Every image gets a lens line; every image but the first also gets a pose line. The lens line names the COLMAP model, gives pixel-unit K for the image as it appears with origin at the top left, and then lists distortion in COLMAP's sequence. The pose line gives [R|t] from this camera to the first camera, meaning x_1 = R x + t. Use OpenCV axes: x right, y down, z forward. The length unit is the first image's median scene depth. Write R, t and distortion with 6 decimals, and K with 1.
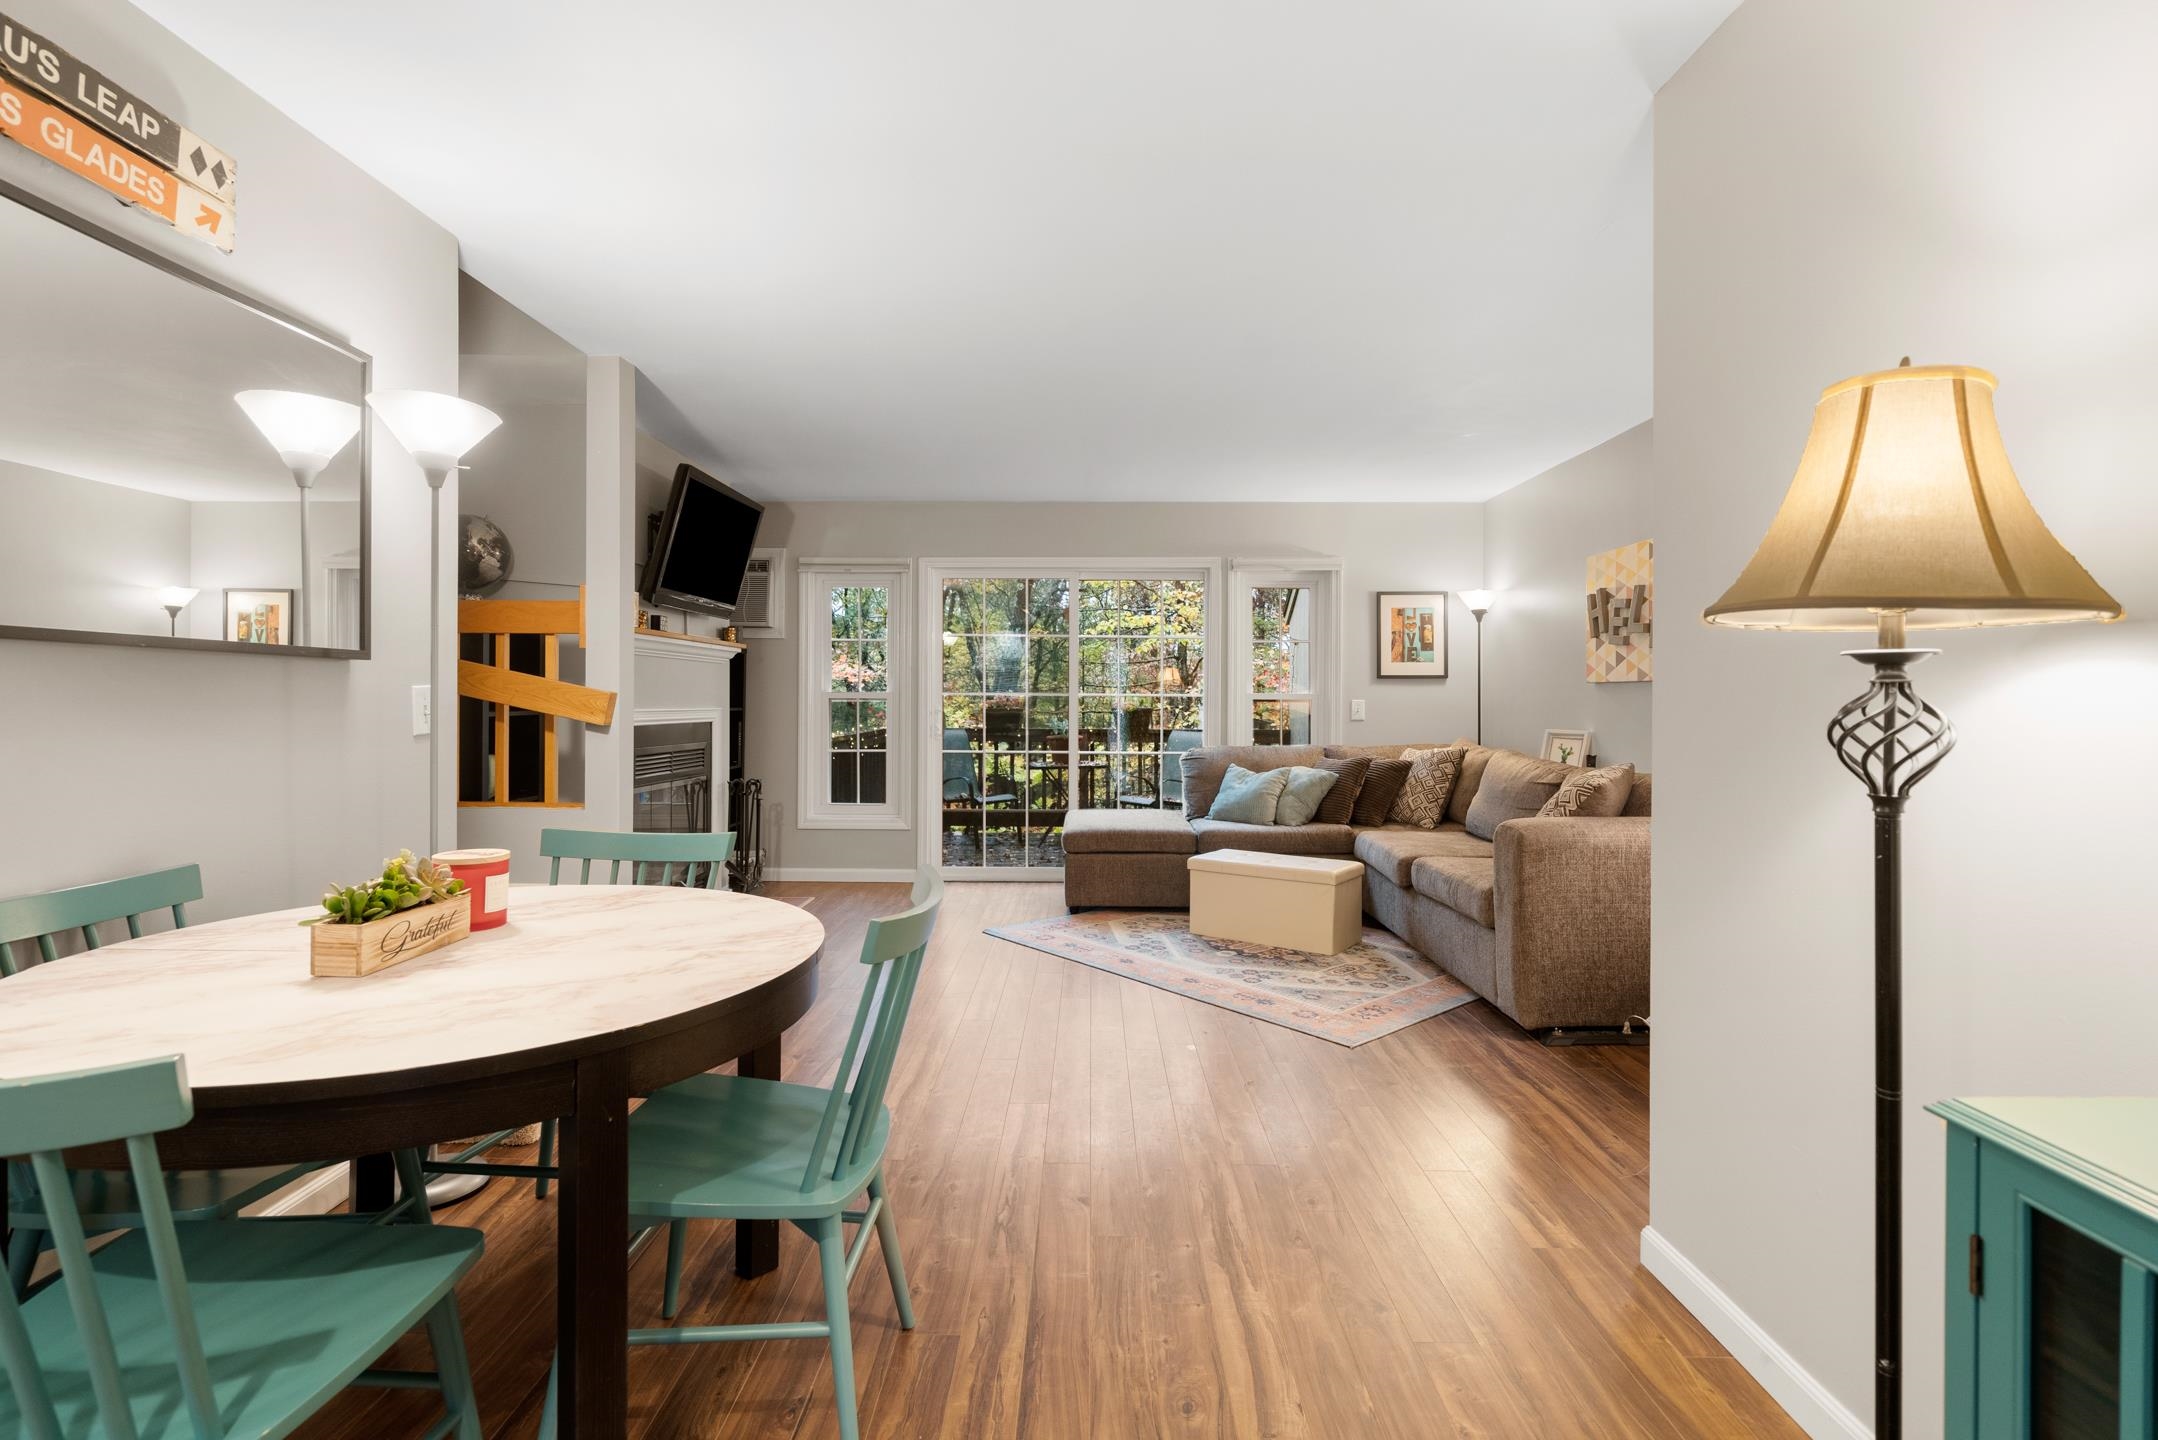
lens RADIAL K [[1003.3, 0, 1086.8], [0, 1003.3, 708.4], [0, 0, 1]] dist [-0.000676, 0.000611]
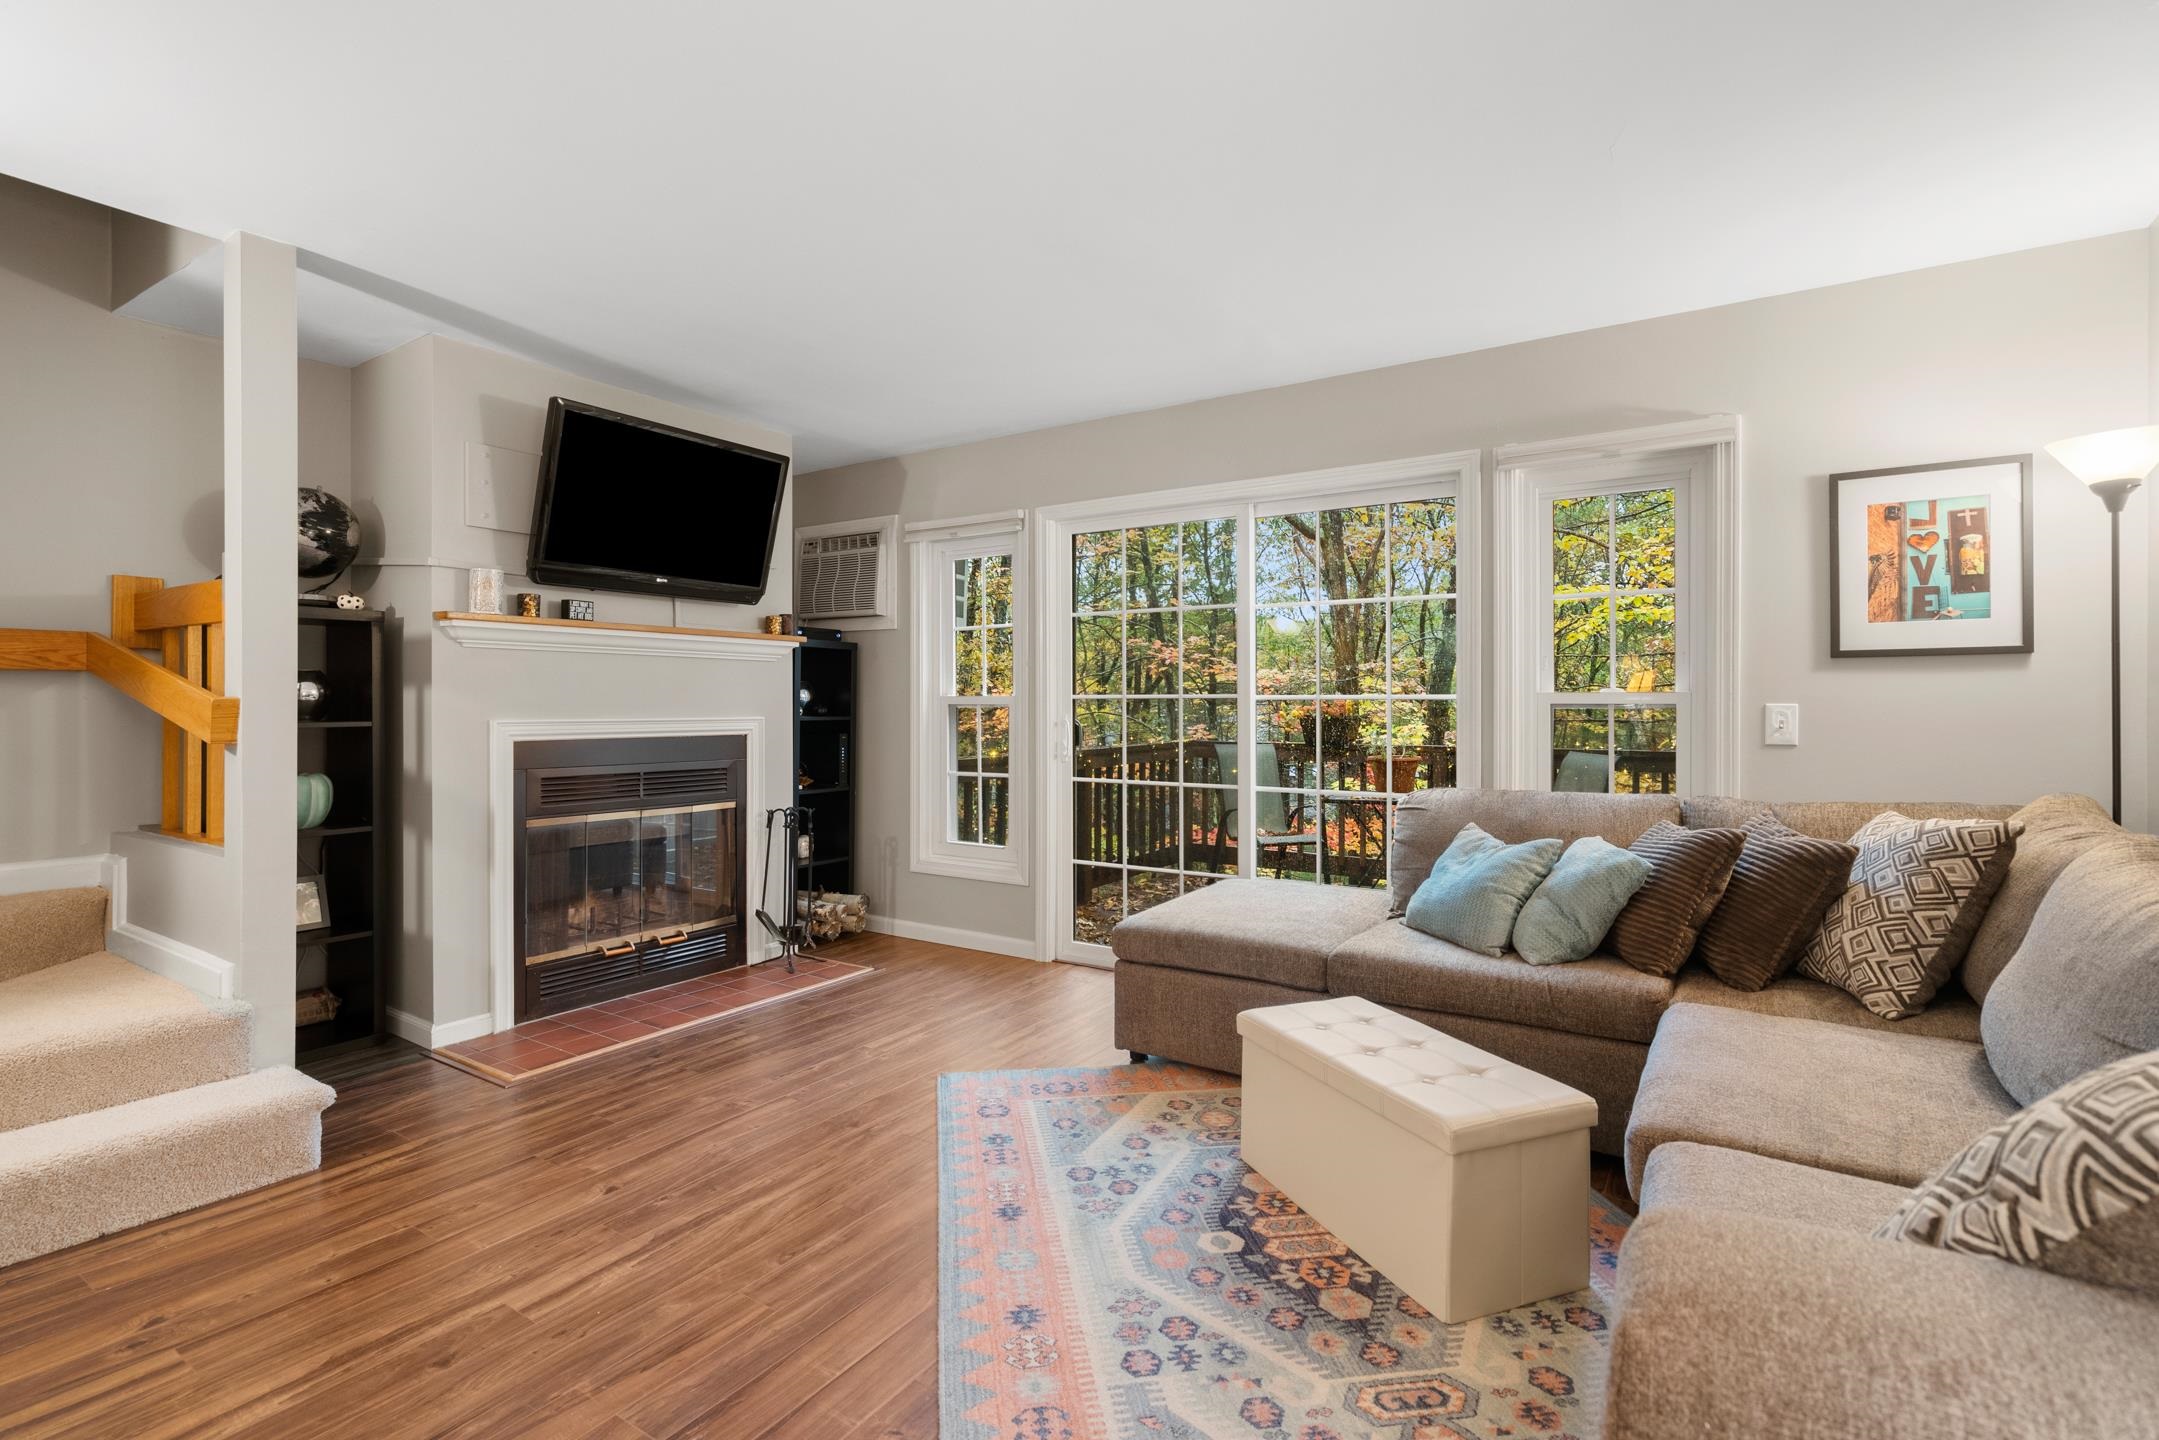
lens RADIAL K [[999.3, 0, 1081.2], [0, 999.3, 706.4], [0, 0, 1]] dist [0.001367, 0.000305]
pose [[0.843131, -0.003533, -0.537696, 0.312042], [-0.001320, 0.999962, -0.008641, -0.003163], [0.537706, 0.007995, 0.843094, 0.525808]]
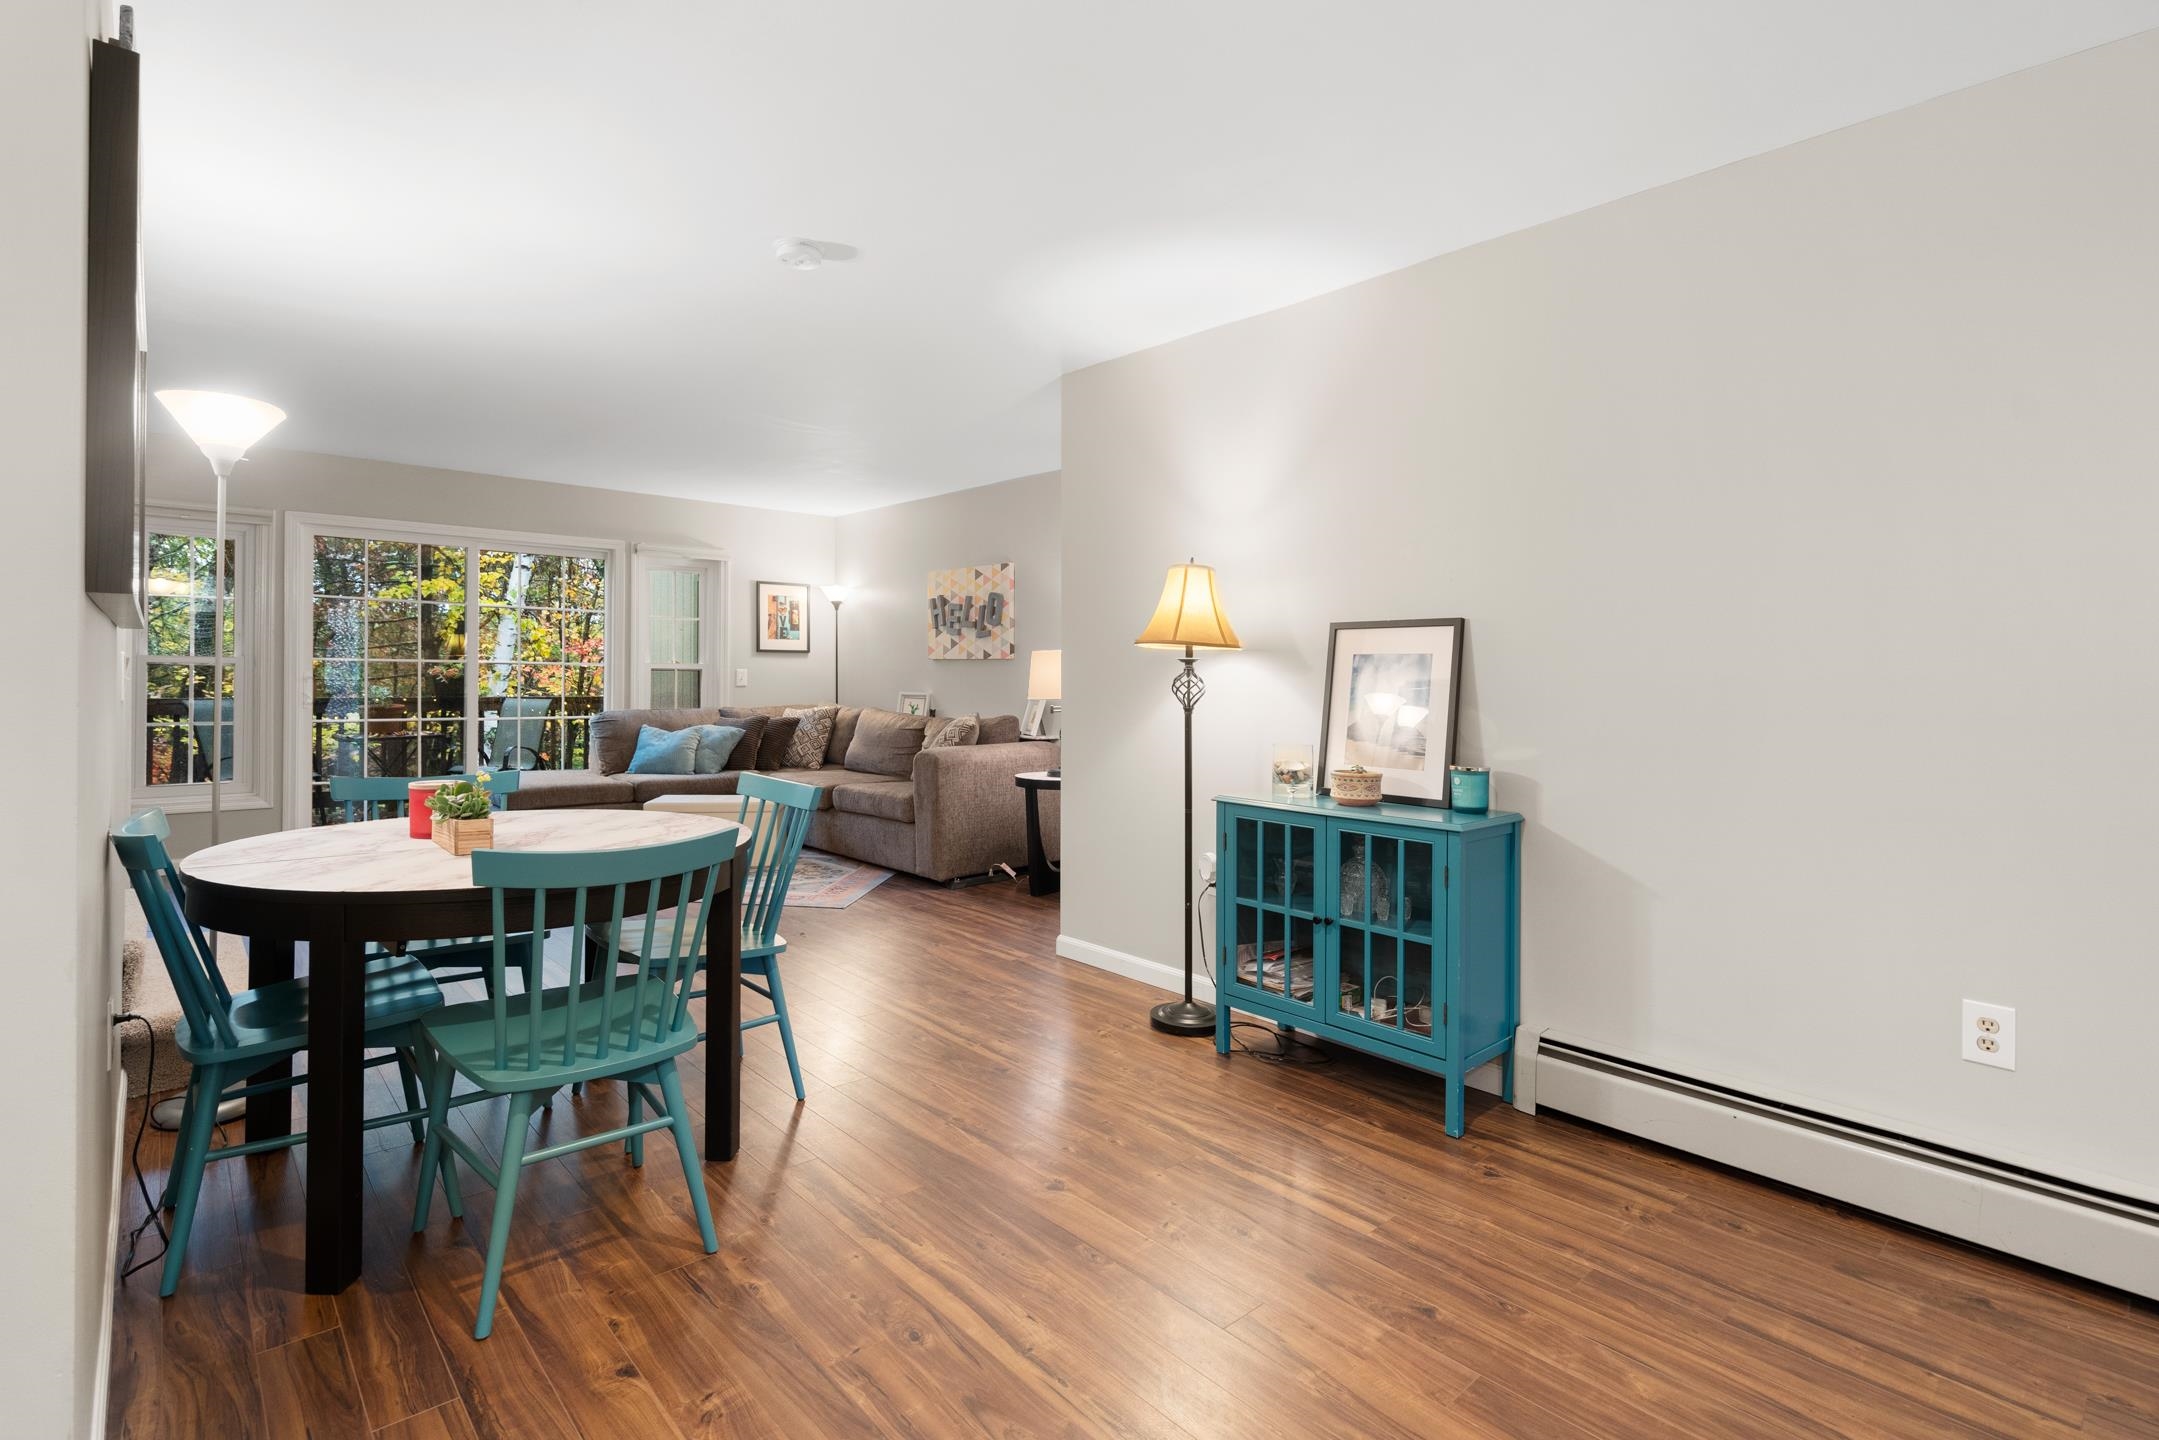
lens RADIAL K [[1031.3, 0, 1056.3], [0, 1031.3, 668.3], [0, 0, 1]] dist [-0.000271, 0.000300]
pose [[0.747854, 0.008976, 0.663802, -0.343909], [-0.003920, 0.999951, -0.009105, 0.000147], [-0.663851, 0.004207, 0.747853, -0.227001]]
